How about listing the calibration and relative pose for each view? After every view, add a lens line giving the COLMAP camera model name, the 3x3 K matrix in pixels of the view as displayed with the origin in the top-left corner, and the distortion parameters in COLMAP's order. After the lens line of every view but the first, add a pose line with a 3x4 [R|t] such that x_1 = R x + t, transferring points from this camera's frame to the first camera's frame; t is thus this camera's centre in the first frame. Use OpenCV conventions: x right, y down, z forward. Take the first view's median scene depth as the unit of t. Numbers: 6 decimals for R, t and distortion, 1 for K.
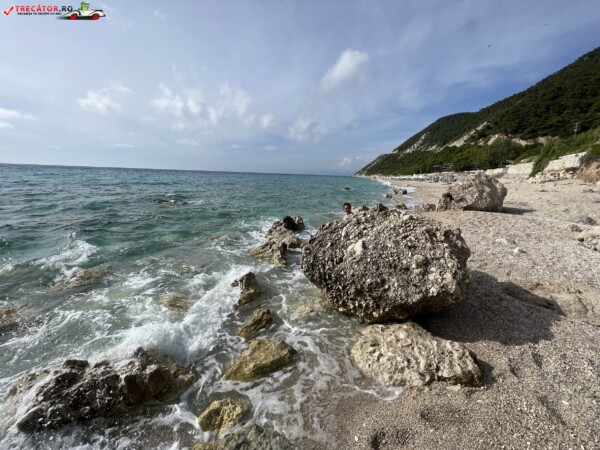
lens RADIAL K [[243.2, 0, 293.5], [0, 243.2, 219.7], [0, 0, 1]] dist [-0.000893, 0.000139]
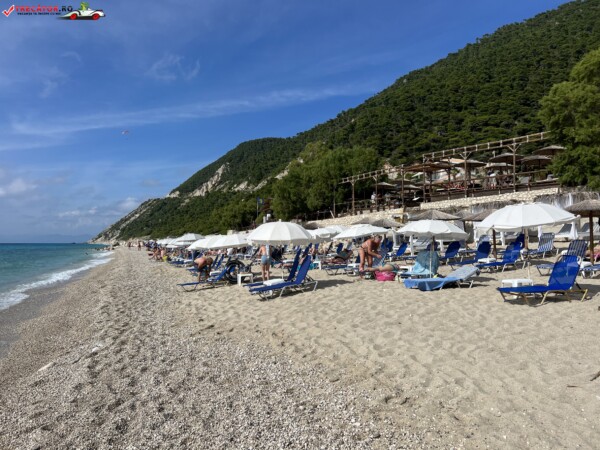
lens RADIAL K [[454.3, 0, 309.5], [0, 454.3, 224.7], [0, 0, 1]] dist [0.045938, -0.008502]
pose [[0.785438, -0.007763, 0.618892, 0.040760], [0.138261, 0.976855, -0.163214, -0.016189], [-0.603300, 0.213763, 0.768332, 0.093431]]
